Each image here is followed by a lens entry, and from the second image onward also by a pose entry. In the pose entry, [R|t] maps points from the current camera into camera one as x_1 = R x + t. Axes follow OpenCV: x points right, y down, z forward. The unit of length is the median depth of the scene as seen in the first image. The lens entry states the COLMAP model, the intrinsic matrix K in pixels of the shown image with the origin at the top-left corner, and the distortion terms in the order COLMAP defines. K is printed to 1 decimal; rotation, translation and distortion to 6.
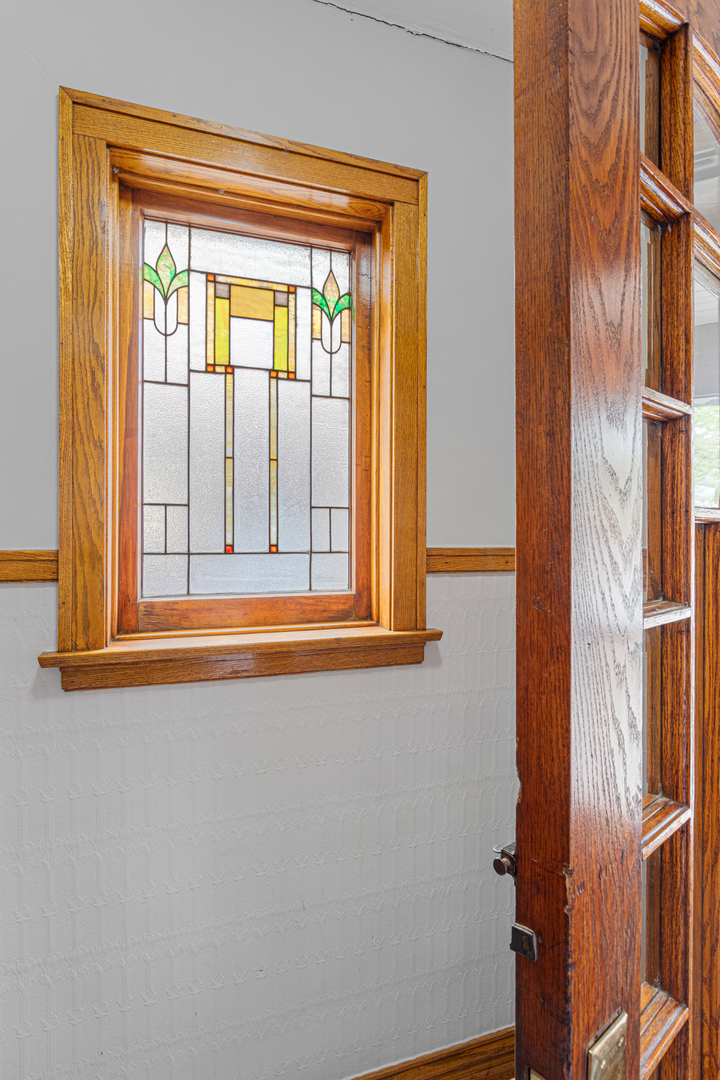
lens RADIAL K [[561.1, 0, 367.3], [0, 561.1, 541.8], [0, 0, 1]] dist [-0.006976, 0.001117]
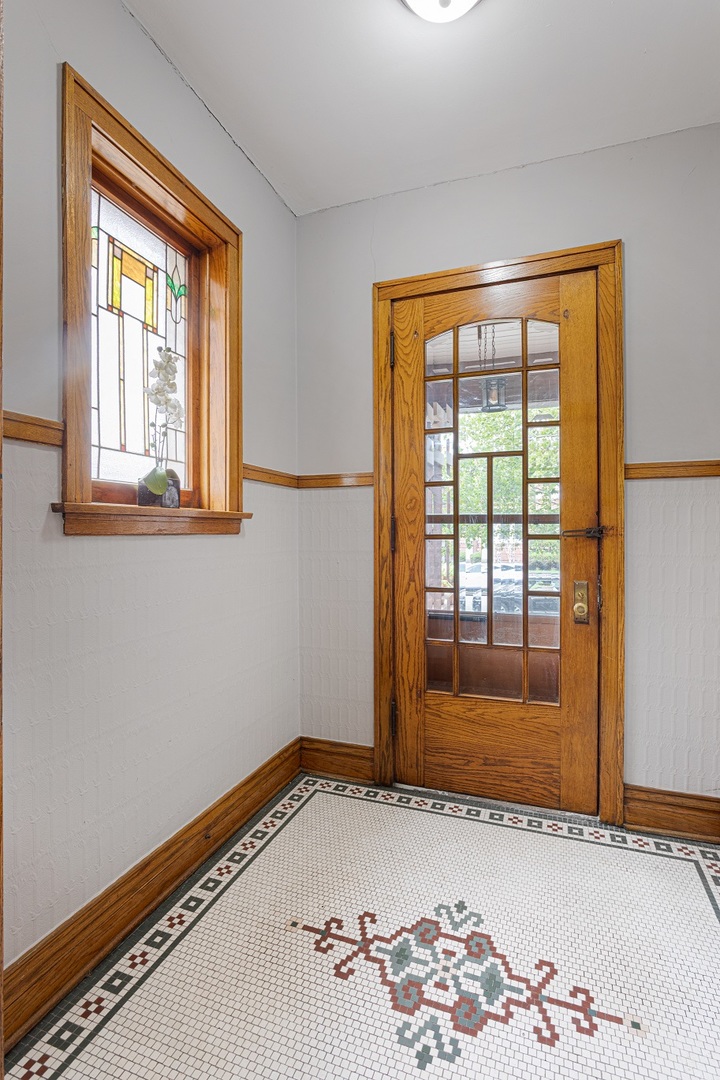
lens RADIAL K [[520.7, 0, 368.6], [0, 520.7, 531.6], [0, 0, 1]] dist [-0.013982, 0.003589]
pose [[0.617909, 0.000258, 0.786250, -0.851335], [0.006740, 0.999961, -0.005625, 0.220679], [-0.786221, 0.008775, 0.617883, -0.213681]]
